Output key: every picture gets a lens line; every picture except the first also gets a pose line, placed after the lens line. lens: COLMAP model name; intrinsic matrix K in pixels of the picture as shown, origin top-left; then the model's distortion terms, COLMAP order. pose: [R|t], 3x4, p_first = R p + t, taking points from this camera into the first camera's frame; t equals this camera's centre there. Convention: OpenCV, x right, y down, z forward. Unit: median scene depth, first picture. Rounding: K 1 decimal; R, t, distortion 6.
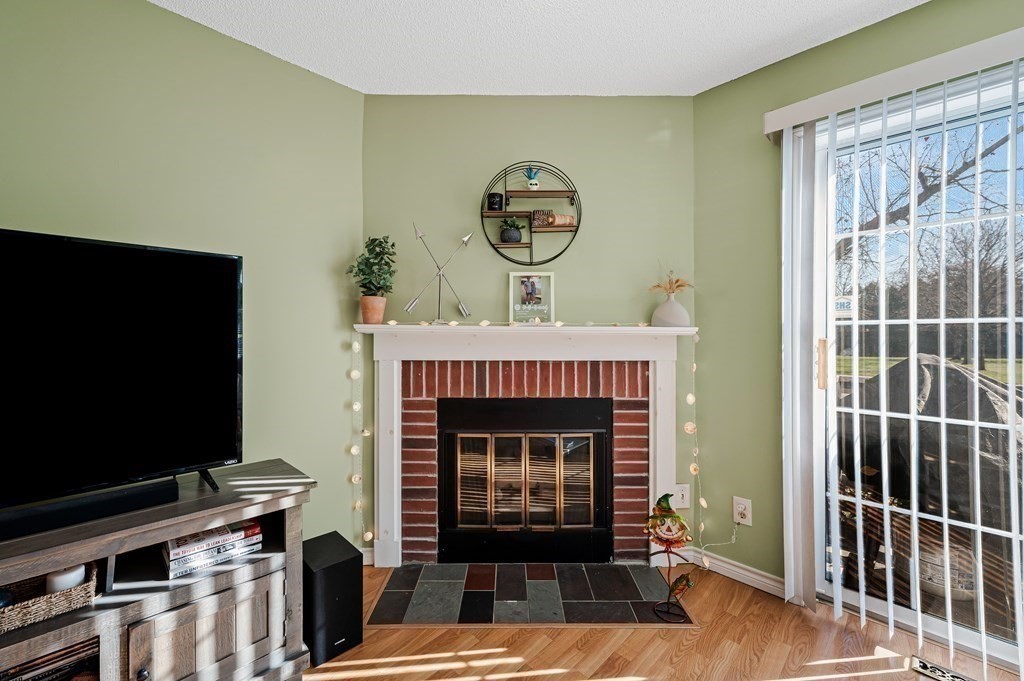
lens RADIAL K [[415.0, 0, 510.3], [0, 415.0, 333.7], [0, 0, 1]] dist [0.001084, 0.000343]
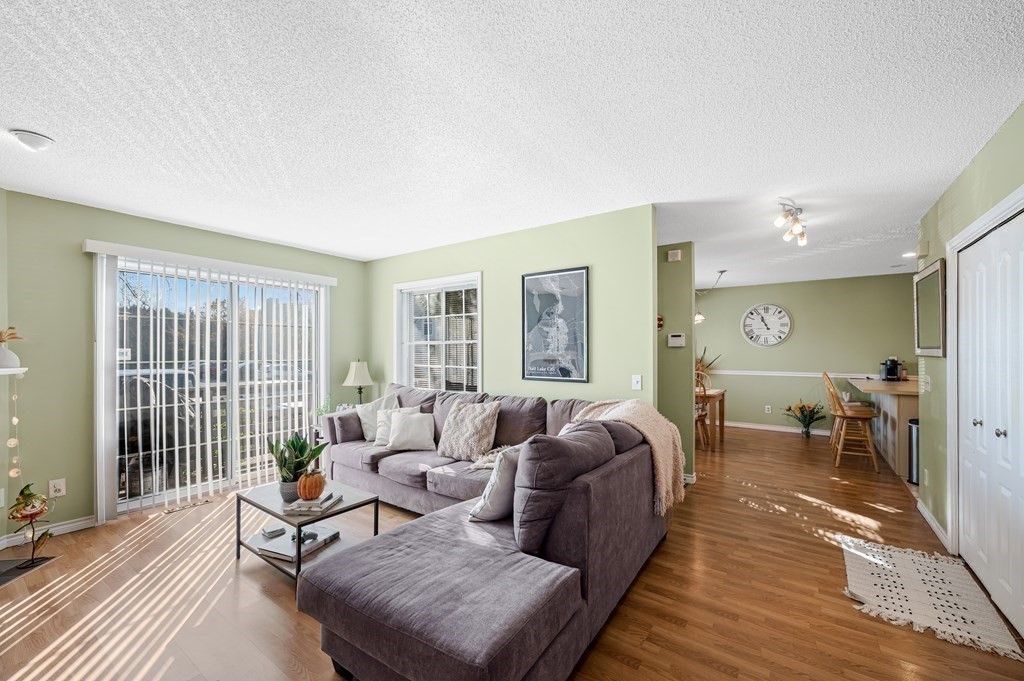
lens RADIAL K [[414.0, 0, 514.5], [0, 414.0, 349.4], [0, 0, 1]] dist [0.001459, 0.000810]
pose [[-0.160889, 0.002048, 0.986970, -1.129039], [0.000824, 0.999998, -0.001940, -0.069352], [-0.986972, 0.000501, -0.160890, -0.376030]]
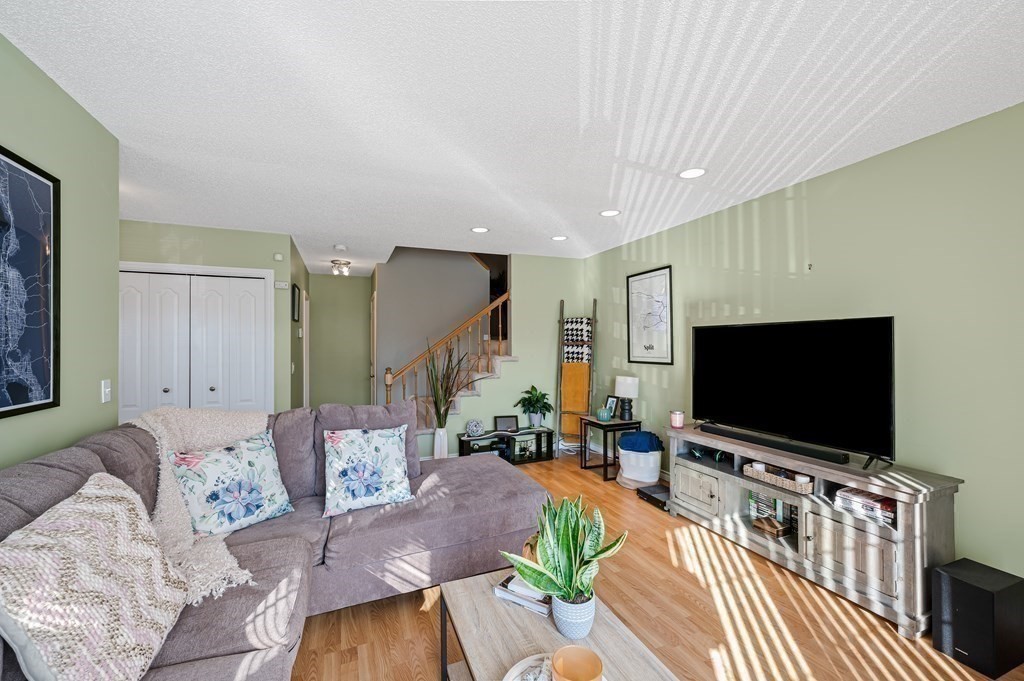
lens RADIAL K [[409.2, 0, 510.3], [0, 409.2, 343.6], [0, 0, 1]] dist [0.001397, 0.000261]
pose [[-0.395732, -0.000511, -0.918366, 0.790356], [0.002099, 0.999997, -0.001461, -0.063468], [0.918364, -0.002506, -0.395730, 0.232793]]
